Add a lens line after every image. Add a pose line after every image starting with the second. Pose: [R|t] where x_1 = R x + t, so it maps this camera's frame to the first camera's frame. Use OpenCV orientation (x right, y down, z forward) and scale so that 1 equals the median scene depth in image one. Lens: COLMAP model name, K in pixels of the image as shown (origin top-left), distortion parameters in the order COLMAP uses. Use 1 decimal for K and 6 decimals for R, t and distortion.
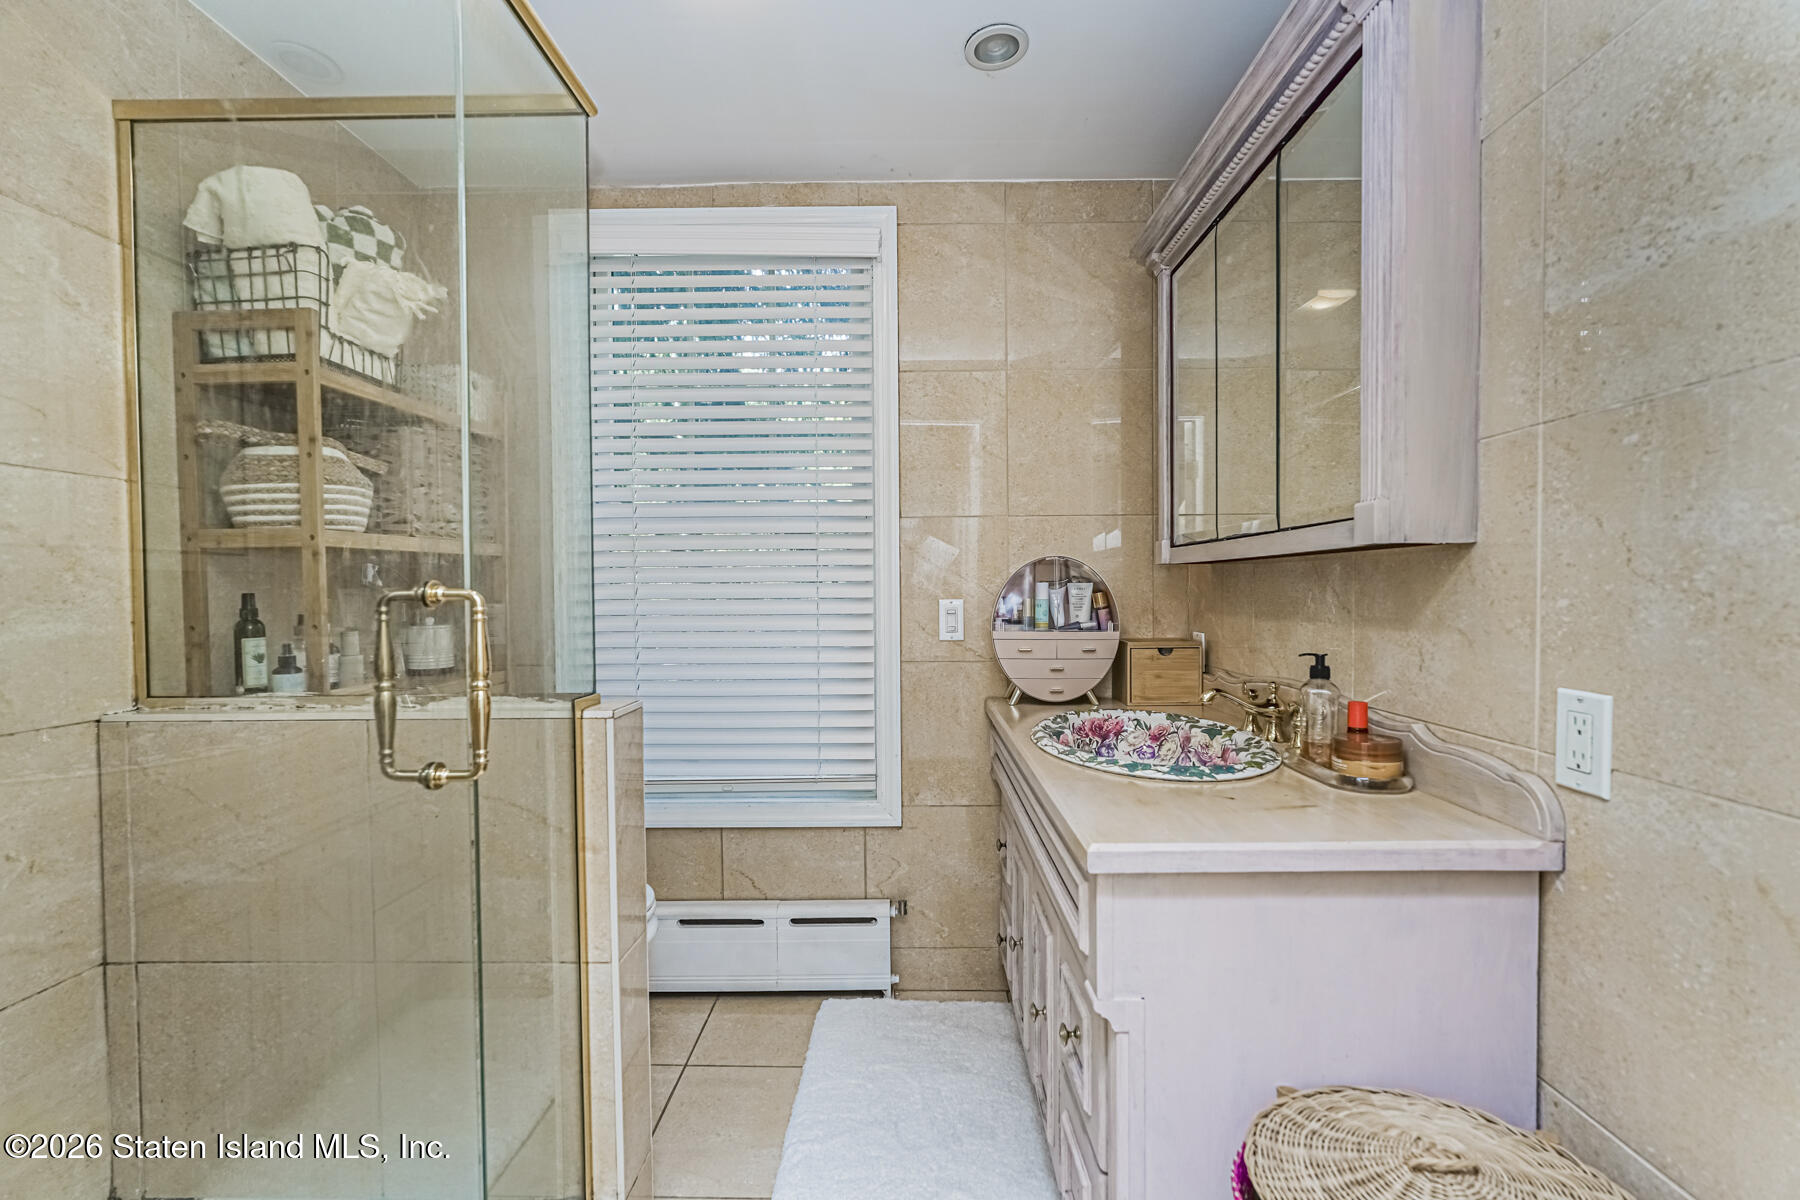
lens RADIAL K [[789.7, 0, 898.5], [0, 789.7, 605.4], [0, 0, 1]] dist [-0.018093, 0.011090]
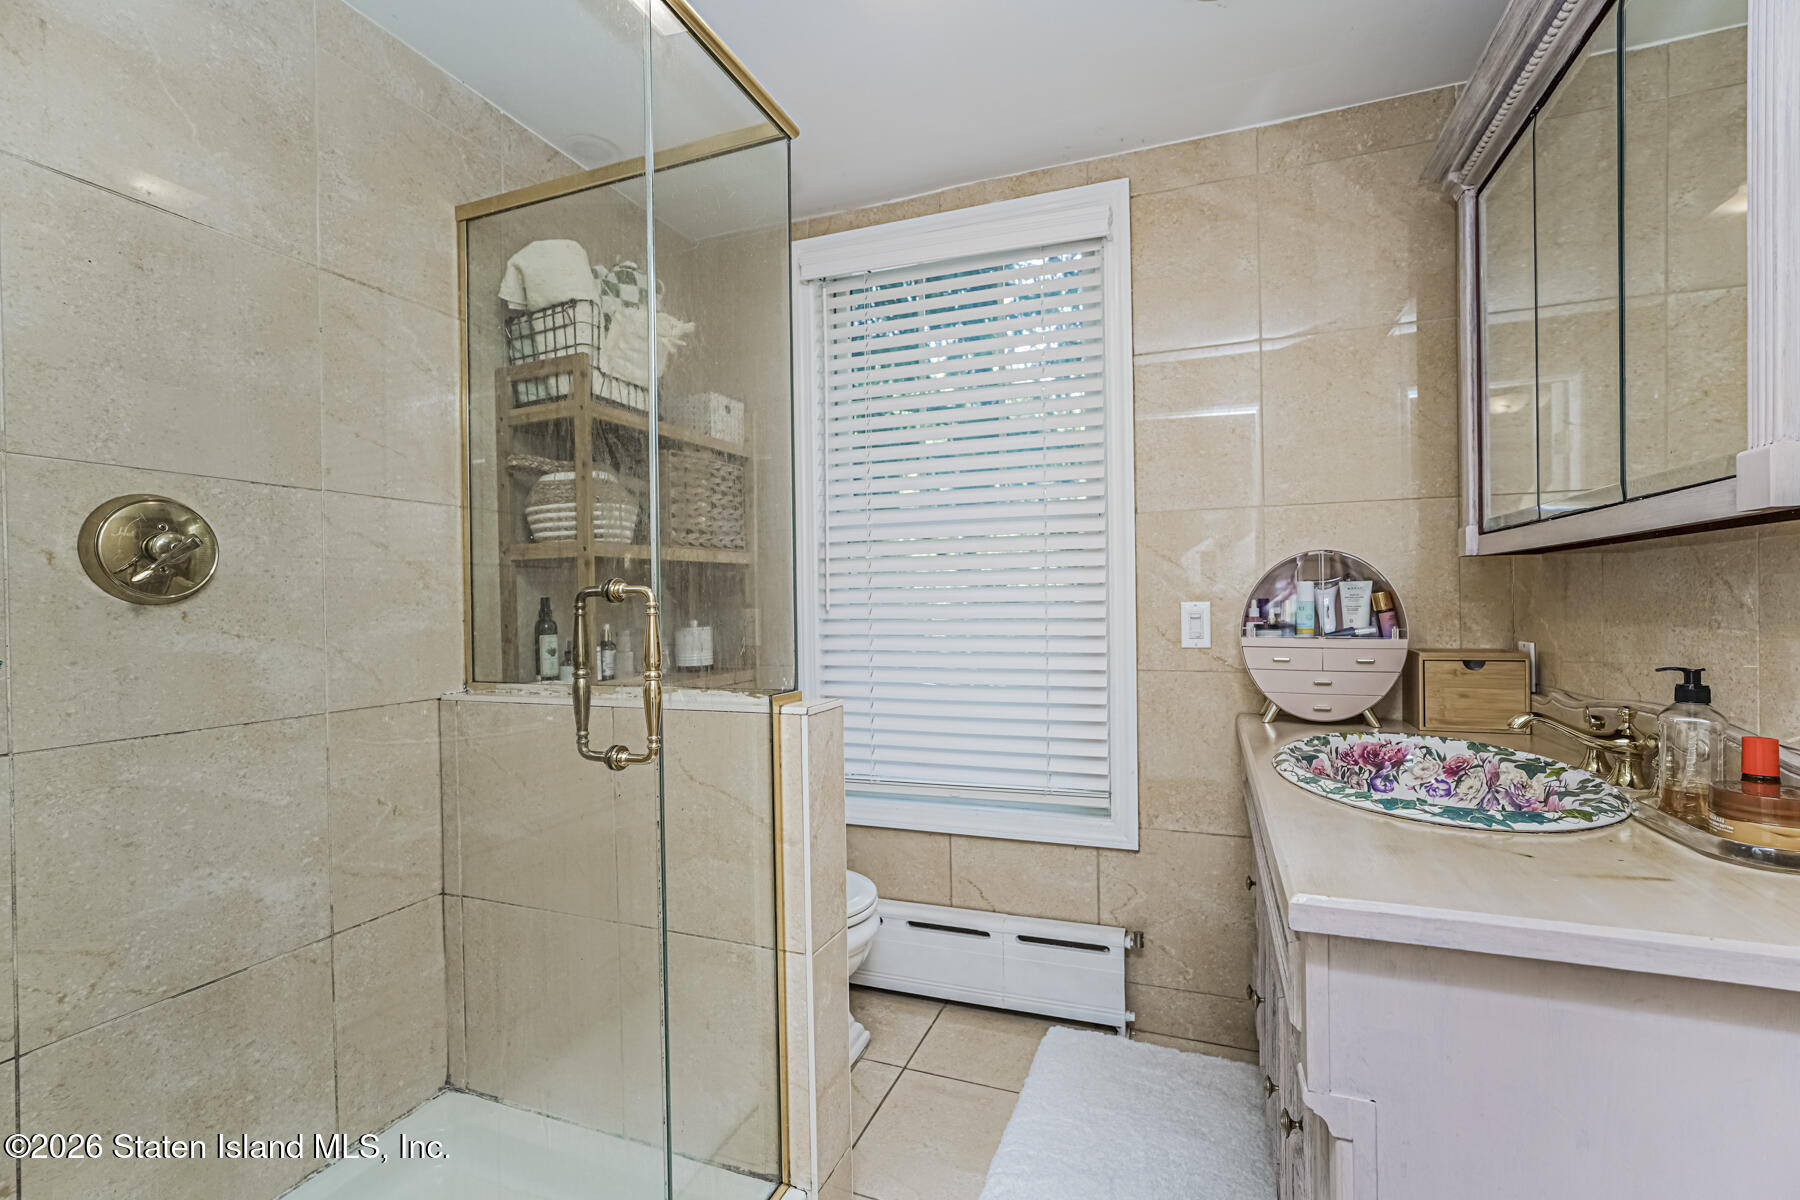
lens RADIAL K [[789.7, 0, 898.5], [0, 789.7, 605.4], [0, 0, 1]] dist [-0.018093, 0.011090]
pose [[0.938121, -0.003928, -0.346285, 0.083061], [-0.000440, 0.999921, -0.012533, 0.010606], [0.346307, 0.011910, 0.938046, 0.059554]]
